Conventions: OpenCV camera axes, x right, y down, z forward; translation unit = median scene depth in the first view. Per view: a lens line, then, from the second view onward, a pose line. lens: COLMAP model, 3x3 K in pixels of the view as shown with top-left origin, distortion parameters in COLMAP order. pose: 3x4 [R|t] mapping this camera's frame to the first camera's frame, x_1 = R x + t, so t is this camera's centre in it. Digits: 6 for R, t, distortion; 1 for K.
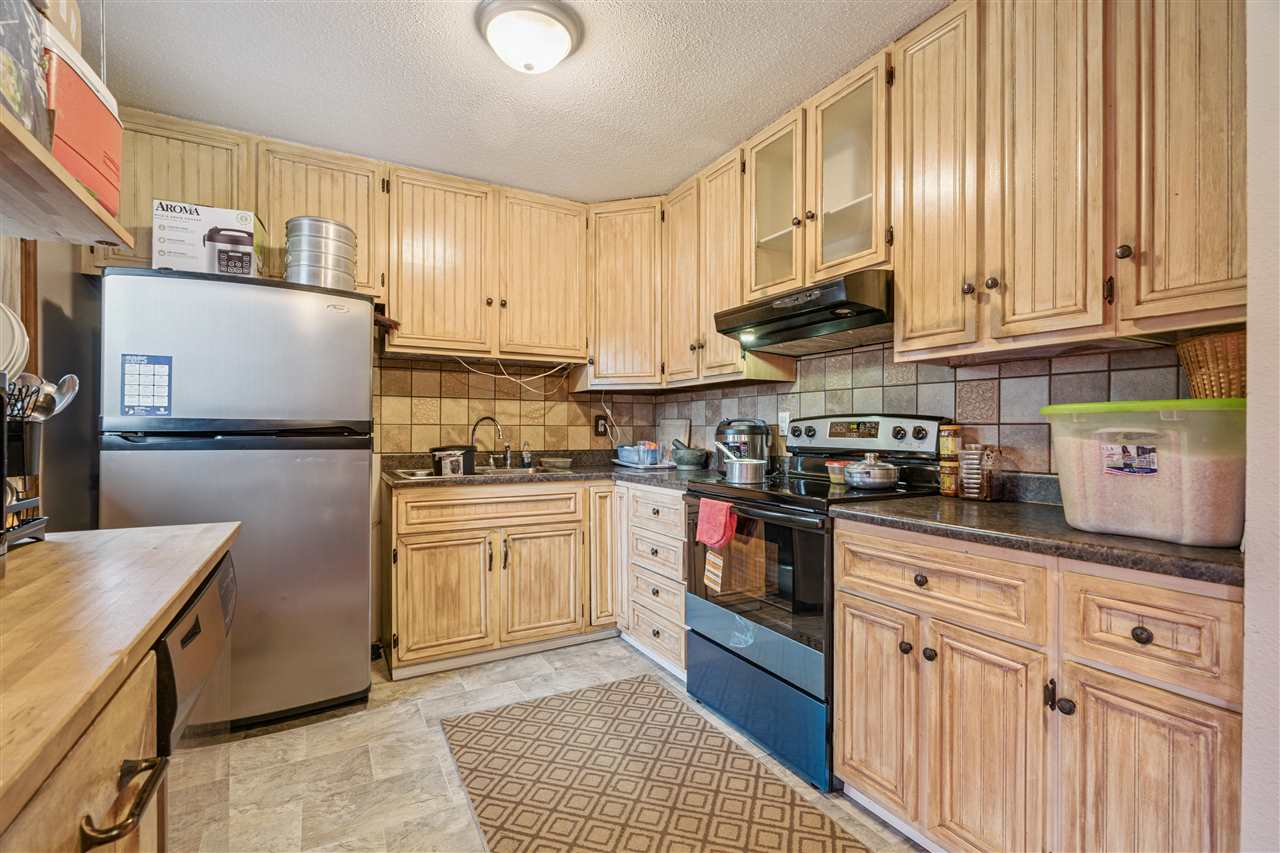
lens RADIAL K [[571.8, 0, 633.4], [0, 571.8, 423.3], [0, 0, 1]] dist [-0.006372, 0.000380]
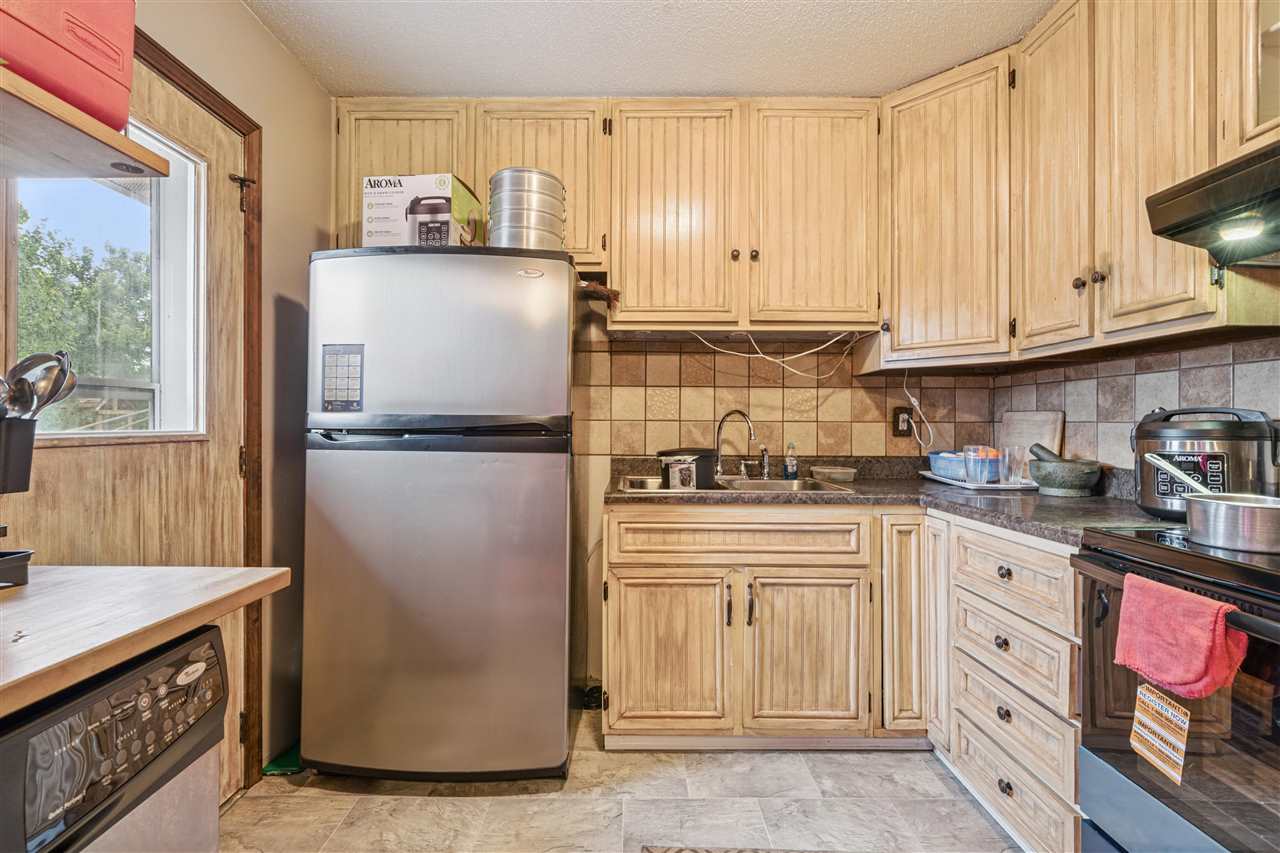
lens RADIAL K [[571.8, 0, 633.4], [0, 571.8, 423.3], [0, 0, 1]] dist [-0.006372, 0.000380]
pose [[0.875476, 0.000532, -0.483261, -0.010036], [0.003122, 0.999972, 0.006757, 0.000475], [0.483251, -0.007425, 0.875450, 0.302436]]
